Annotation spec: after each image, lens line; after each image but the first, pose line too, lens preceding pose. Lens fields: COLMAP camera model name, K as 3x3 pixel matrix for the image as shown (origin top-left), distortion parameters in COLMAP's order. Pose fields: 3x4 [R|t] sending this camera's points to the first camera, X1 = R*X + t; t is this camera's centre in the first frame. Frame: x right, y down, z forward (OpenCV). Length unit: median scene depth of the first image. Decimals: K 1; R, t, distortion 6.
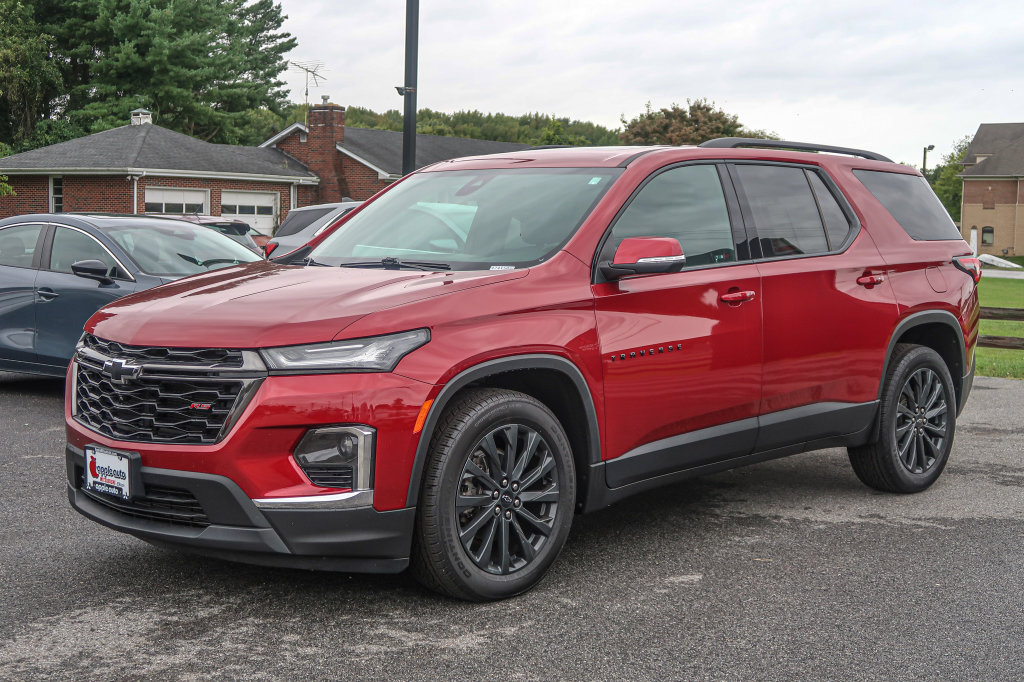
lens RADIAL K [[1403.1, 0, 507.5], [0, 1403.1, 341.9], [0, 0, 1]] dist [-0.009895, 0.027024]
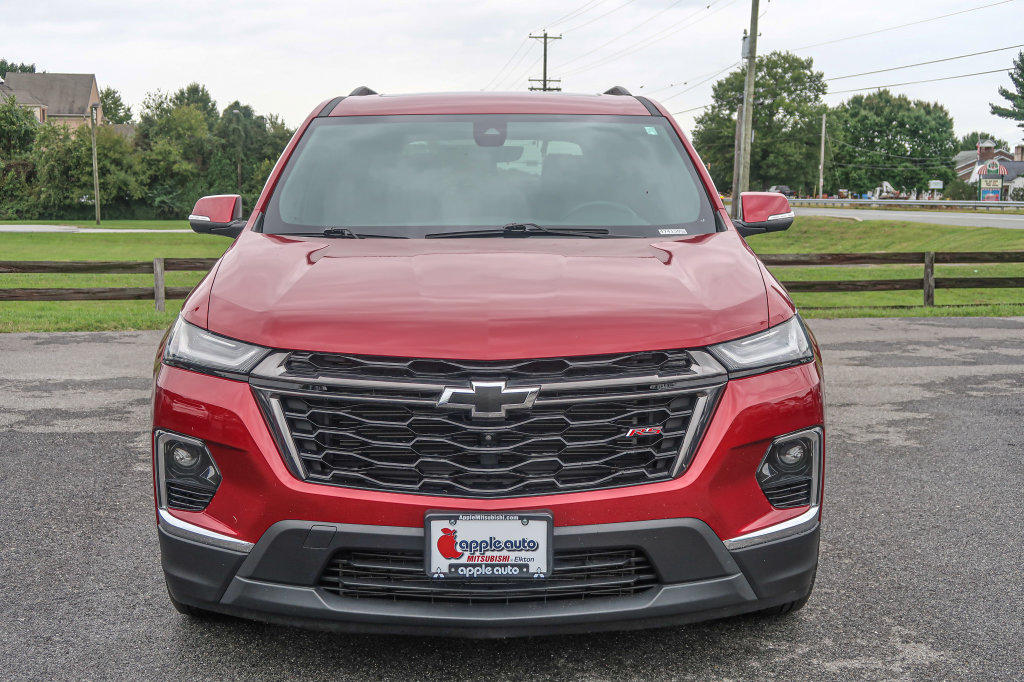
lens RADIAL K [[1403.1, 0, 507.5], [0, 1403.1, 341.9], [0, 0, 1]] dist [-0.009895, 0.027024]
pose [[0.716453, -0.088165, 0.692042, -0.725621], [0.064213, 0.996105, 0.060424, -0.047264], [-0.694674, 0.001147, 0.719324, 0.480586]]
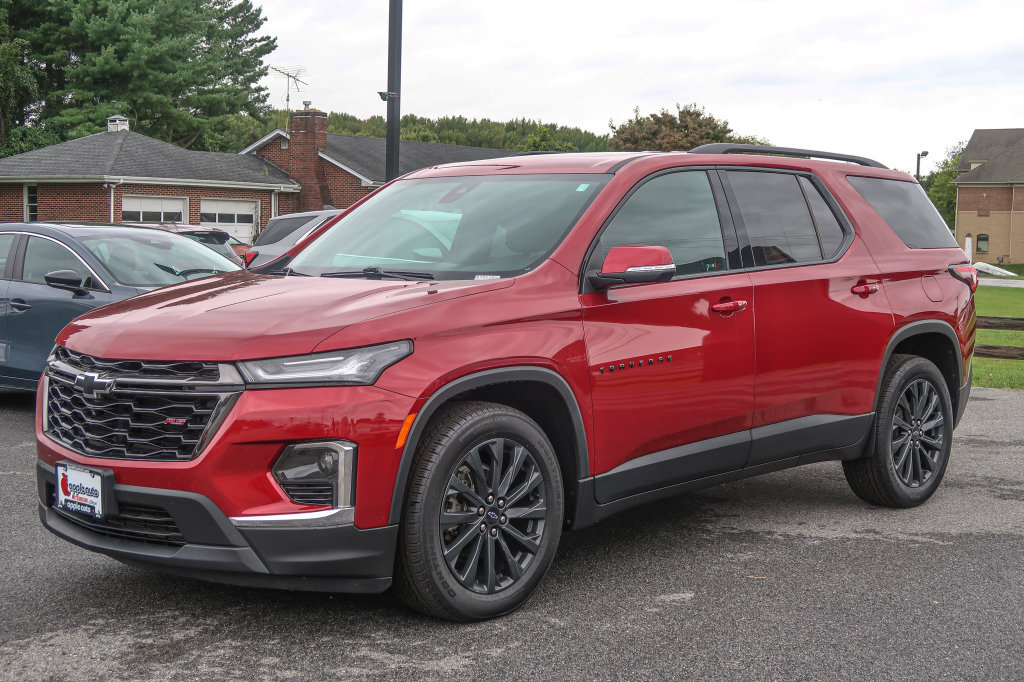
lens RADIAL K [[1434.4, 0, 511.7], [0, 1434.4, 341.4], [0, 0, 1]] dist [-0.010134, -0.038894]
pose [[0.999924, -0.002838, 0.012004, 0.001127], [0.002931, 0.999966, -0.007742, -0.000826], [-0.011982, 0.007777, 0.999898, 0.007621]]
